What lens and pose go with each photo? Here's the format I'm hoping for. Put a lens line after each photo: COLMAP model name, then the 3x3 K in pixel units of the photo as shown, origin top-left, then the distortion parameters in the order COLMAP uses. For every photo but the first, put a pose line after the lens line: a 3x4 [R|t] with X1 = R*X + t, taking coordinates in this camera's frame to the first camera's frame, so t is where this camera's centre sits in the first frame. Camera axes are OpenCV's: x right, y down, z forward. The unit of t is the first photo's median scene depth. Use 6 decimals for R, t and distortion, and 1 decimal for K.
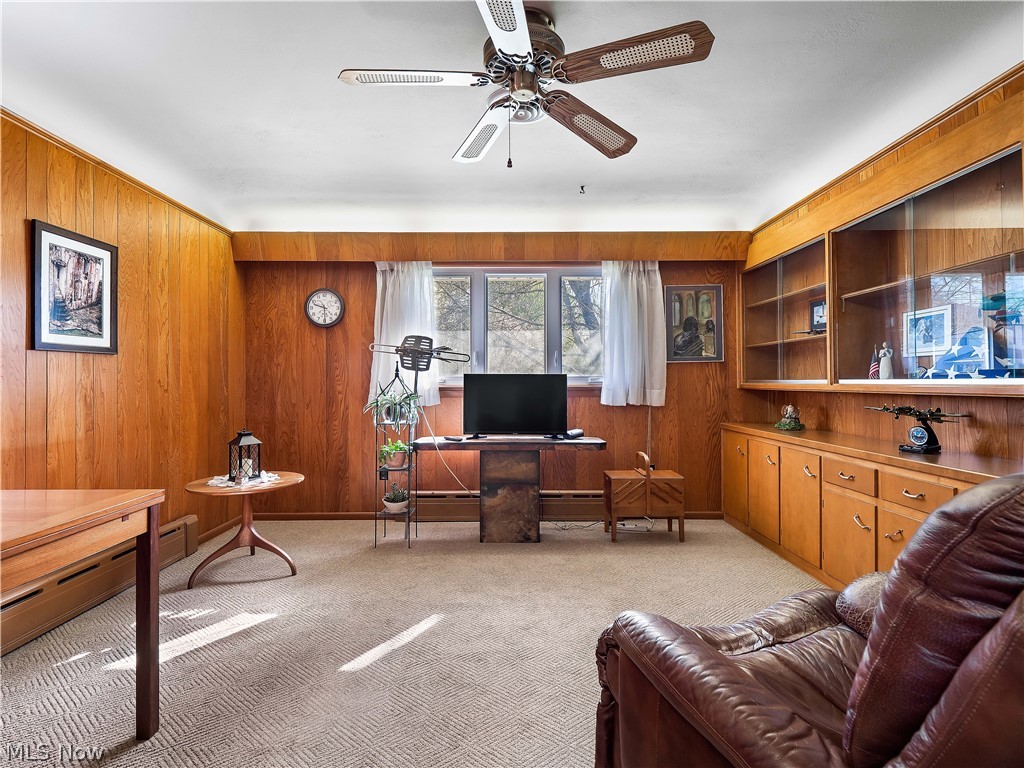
lens RADIAL K [[496.9, 0, 508.9], [0, 496.9, 373.9], [0, 0, 1]] dist [0.005948, -0.006626]
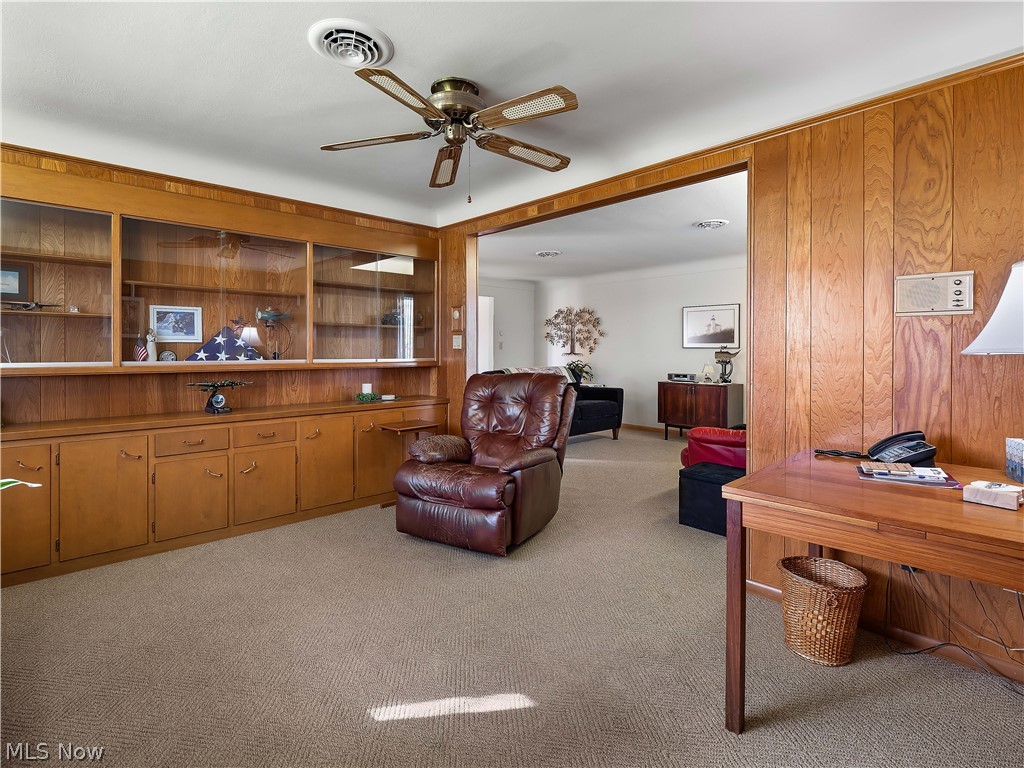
lens RADIAL K [[496.9, 0, 520.1], [0, 496.9, 355.2], [0, 0, 1]] dist [0.005948, -0.006626]
pose [[-0.681442, -0.005501, 0.731852, -0.500975], [-0.009844, 0.999950, -0.001650, -0.006557], [-0.731806, -0.008329, -0.681462, 0.849269]]
